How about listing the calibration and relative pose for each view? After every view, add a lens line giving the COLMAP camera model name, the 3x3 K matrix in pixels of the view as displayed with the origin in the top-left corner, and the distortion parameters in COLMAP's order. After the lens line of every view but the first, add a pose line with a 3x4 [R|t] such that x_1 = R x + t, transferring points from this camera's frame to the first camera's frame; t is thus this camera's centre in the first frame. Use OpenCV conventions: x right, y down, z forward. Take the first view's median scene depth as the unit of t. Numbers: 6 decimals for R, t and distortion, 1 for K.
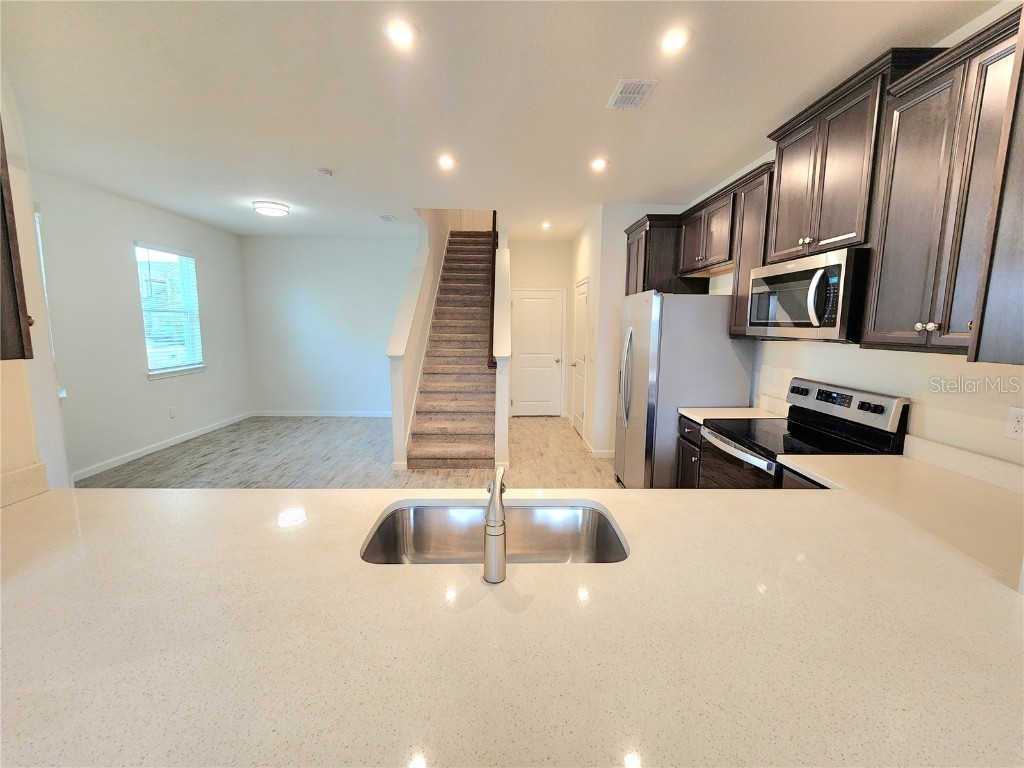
lens RADIAL K [[423.0, 0, 515.8], [0, 423.0, 381.3], [0, 0, 1]] dist [-0.005630, 0.001726]
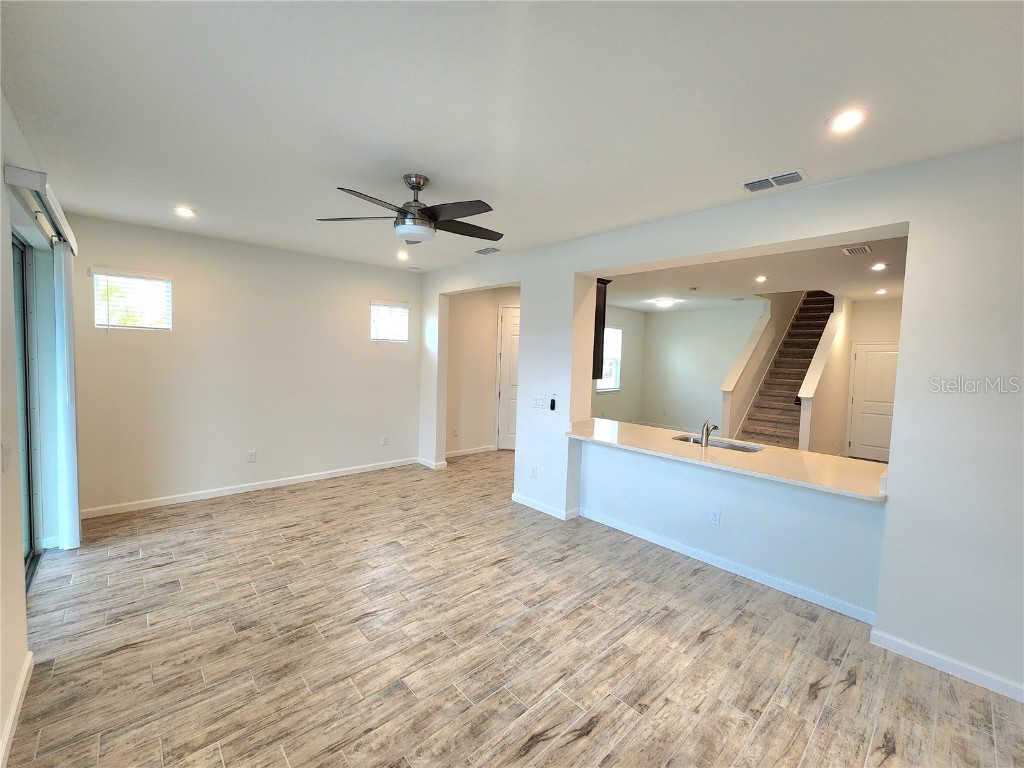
lens RADIAL K [[423.0, 0, 513.1], [0, 423.0, 380.5], [0, 0, 1]] dist [-0.005630, 0.001726]
pose [[0.657483, 0.053687, -0.751554, 0.362387], [-0.123758, 0.991606, -0.037432, 0.056892], [0.743236, 0.117622, 0.658608, -0.620200]]
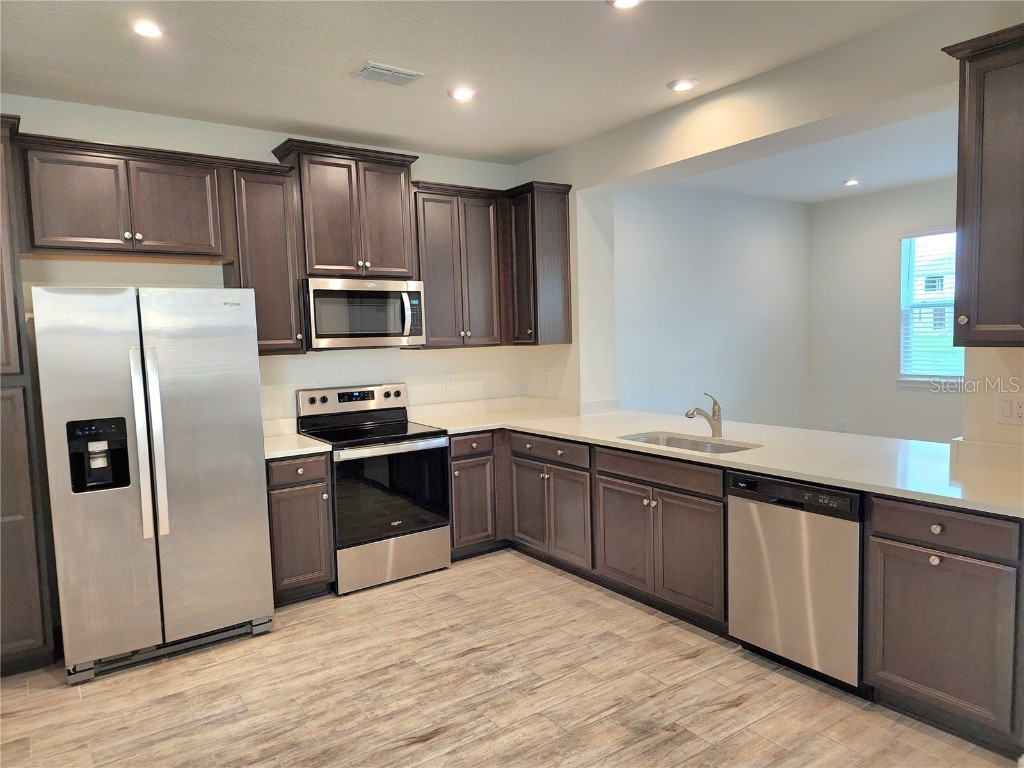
lens RADIAL K [[685.3, 0, 510.7], [0, 685.3, 388.0], [0, 0, 1]] dist [0.066826, -0.049319]
pose [[-0.556673, -0.062266, 0.828395, -0.588407], [0.135871, 0.976935, 0.164735, -0.130750], [-0.819545, 0.204258, -0.535374, 0.897591]]
